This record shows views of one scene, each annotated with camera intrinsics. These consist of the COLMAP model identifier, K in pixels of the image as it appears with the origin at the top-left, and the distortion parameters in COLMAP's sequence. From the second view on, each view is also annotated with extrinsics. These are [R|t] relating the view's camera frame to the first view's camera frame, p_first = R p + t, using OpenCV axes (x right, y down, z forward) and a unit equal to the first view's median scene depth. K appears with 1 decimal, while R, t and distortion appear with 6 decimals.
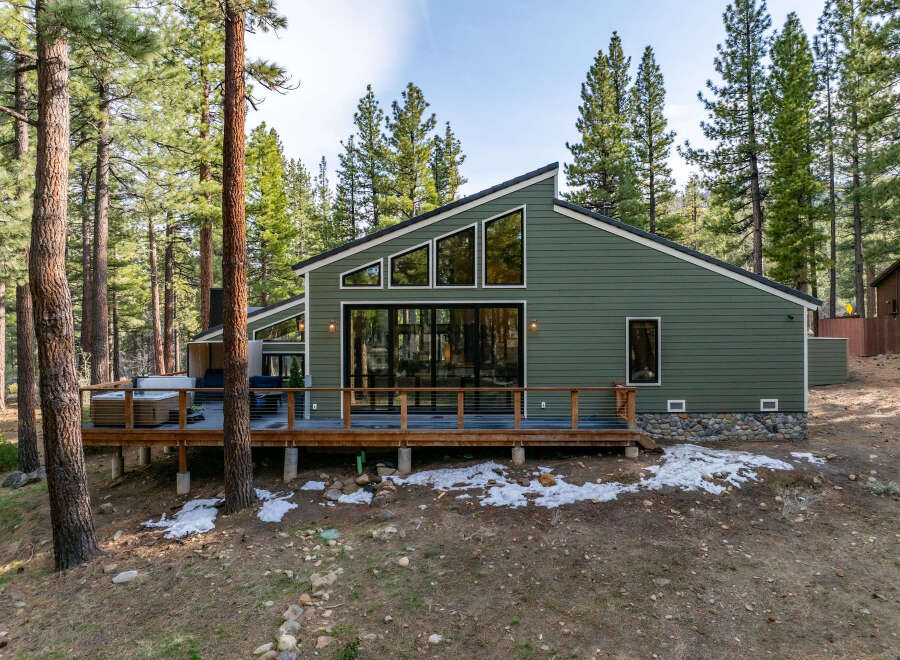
lens RADIAL K [[573.7, 0, 449.7], [0, 573.7, 315.9], [0, 0, 1]] dist [0.002986, -0.066138]
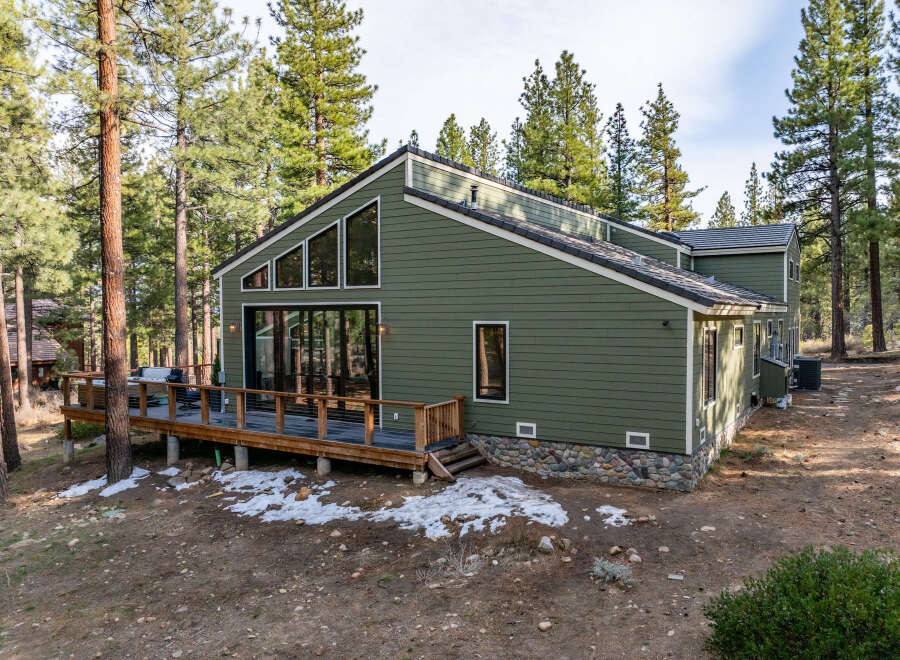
lens RADIAL K [[624.0, 0, 538.3], [0, 624.0, 333.2], [0, 0, 1]] dist [-0.026653, -0.005962]
pose [[0.898978, 0.017481, -0.437645, 0.797974], [0.002601, 0.998973, 0.045244, -0.021087], [0.437986, -0.041812, 0.898009, 0.215550]]
